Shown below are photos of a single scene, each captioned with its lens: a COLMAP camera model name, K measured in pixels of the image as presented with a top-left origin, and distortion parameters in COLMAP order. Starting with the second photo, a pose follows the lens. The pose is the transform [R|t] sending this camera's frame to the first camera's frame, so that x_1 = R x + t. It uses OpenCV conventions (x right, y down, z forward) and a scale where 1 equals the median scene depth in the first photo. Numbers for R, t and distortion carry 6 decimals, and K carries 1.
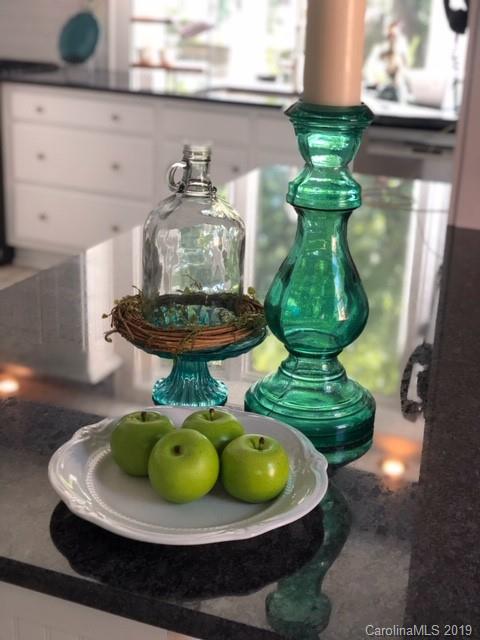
lens RADIAL K [[965.3, 0, 242.1], [0, 965.3, 320.3], [0, 0, 1]] dist [0.308640, 0.000000]
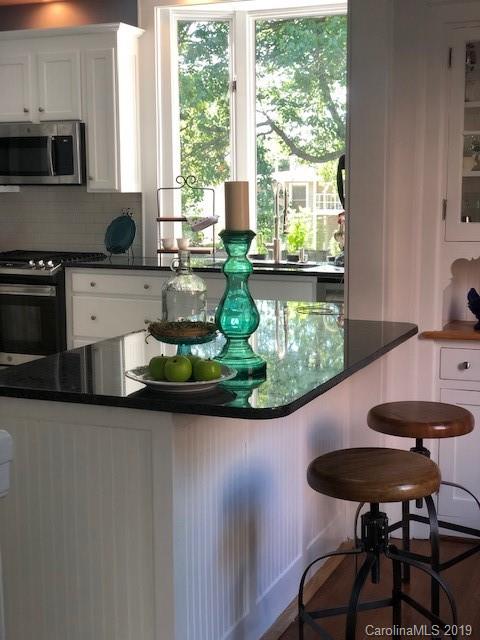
lens RADIAL K [[965.3, 0, 239.0], [0, 965.3, 319.5], [0, 0, 1]] dist [0.308640, 0.000000]
pose [[0.998890, -0.037745, -0.028170, 0.036923], [0.031387, 0.979421, -0.199370, 0.113687], [0.035115, 0.198265, 0.979519, -0.315020]]
